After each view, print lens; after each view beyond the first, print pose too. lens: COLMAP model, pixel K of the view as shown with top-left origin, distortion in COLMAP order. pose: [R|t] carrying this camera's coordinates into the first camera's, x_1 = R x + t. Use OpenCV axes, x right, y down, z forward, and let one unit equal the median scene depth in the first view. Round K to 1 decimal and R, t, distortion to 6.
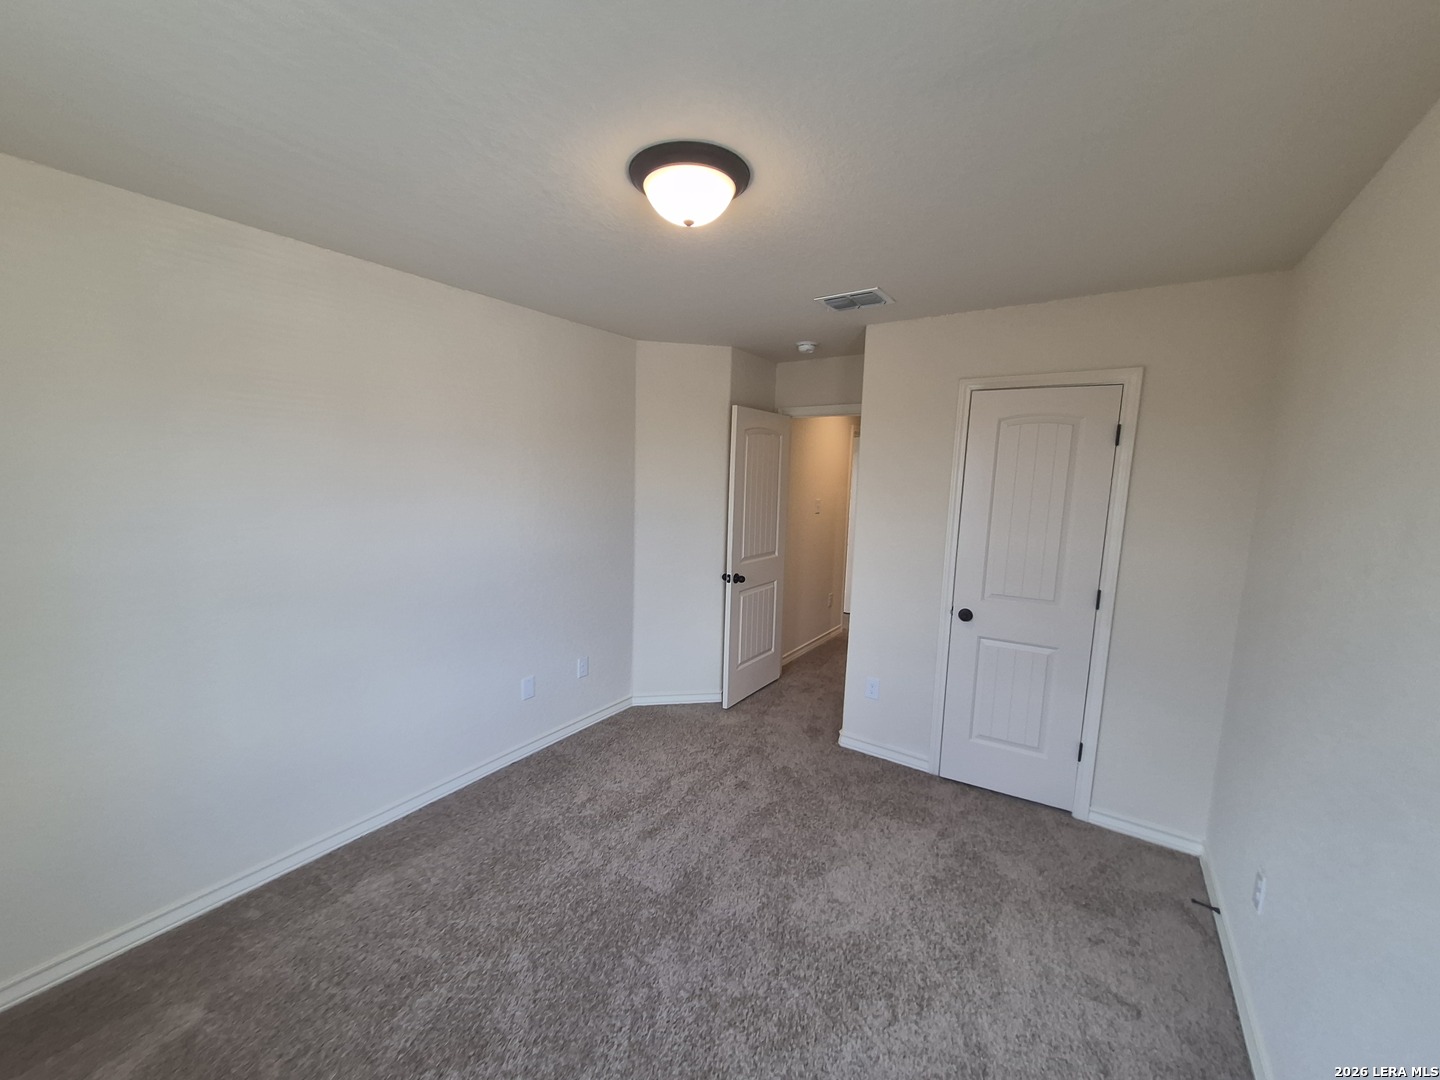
lens RADIAL K [[564.2, 0, 708.7], [0, 564.2, 547.5], [0, 0, 1]] dist [0.008022, -0.000440]
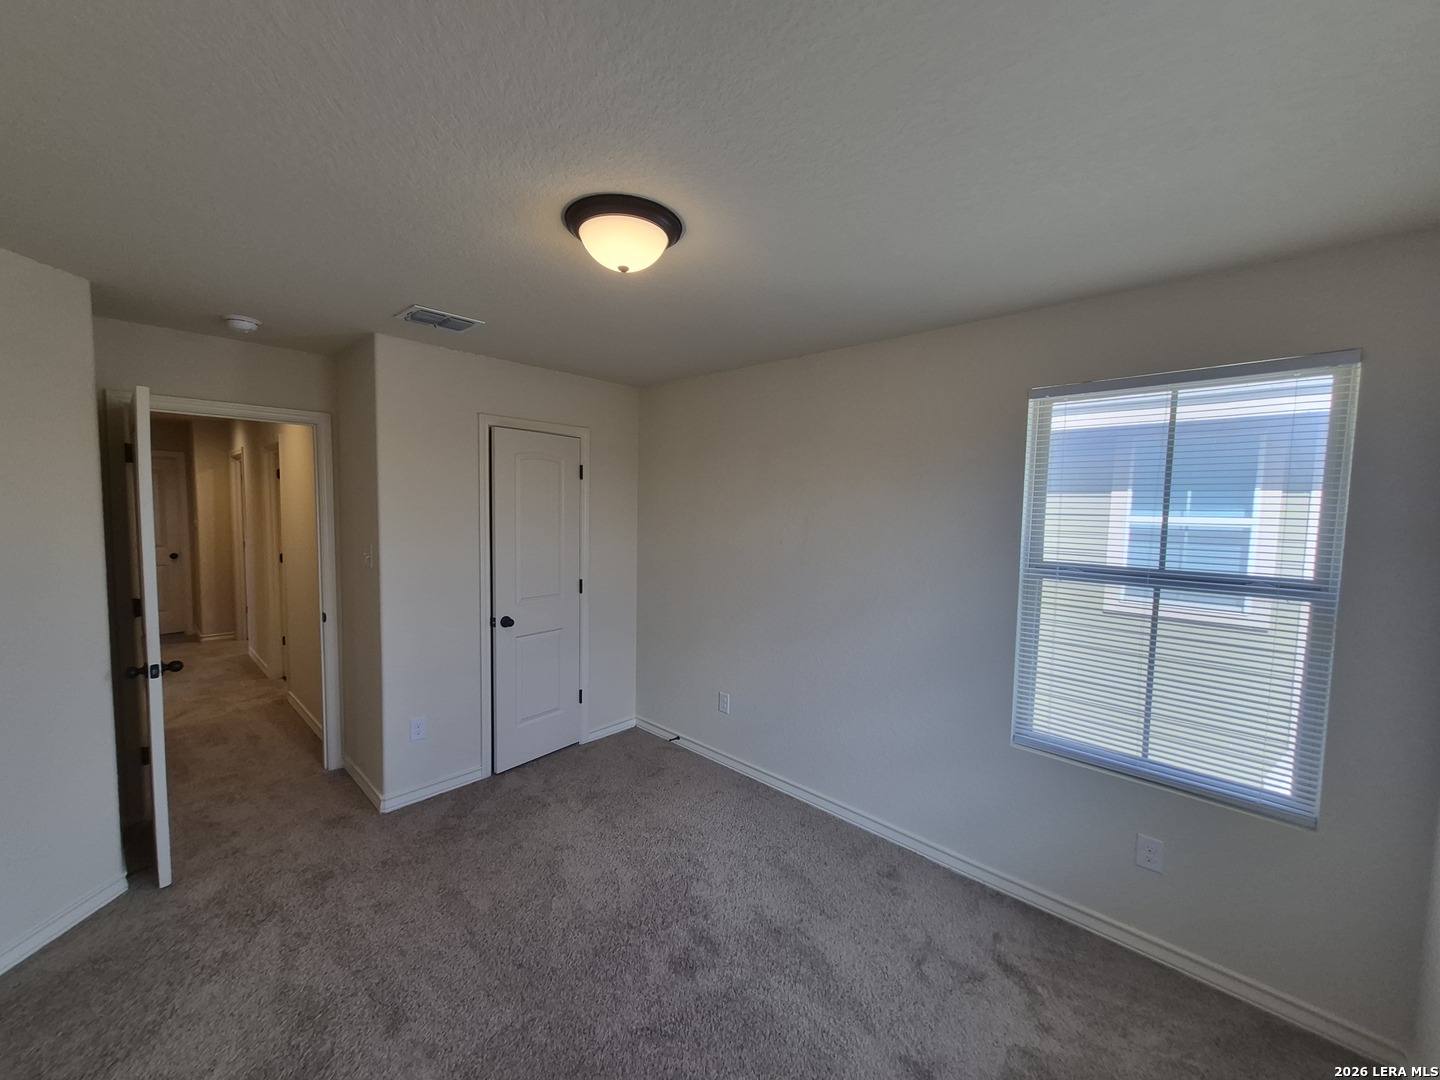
lens RADIAL K [[564.2, 0, 708.7], [0, 564.2, 547.5], [0, 0, 1]] dist [0.008022, -0.000440]
pose [[0.154637, -0.094239, 0.983467, -0.615300], [0.115831, 0.990305, 0.076681, -0.072188], [-0.981158, 0.102059, 0.164053, 0.411973]]
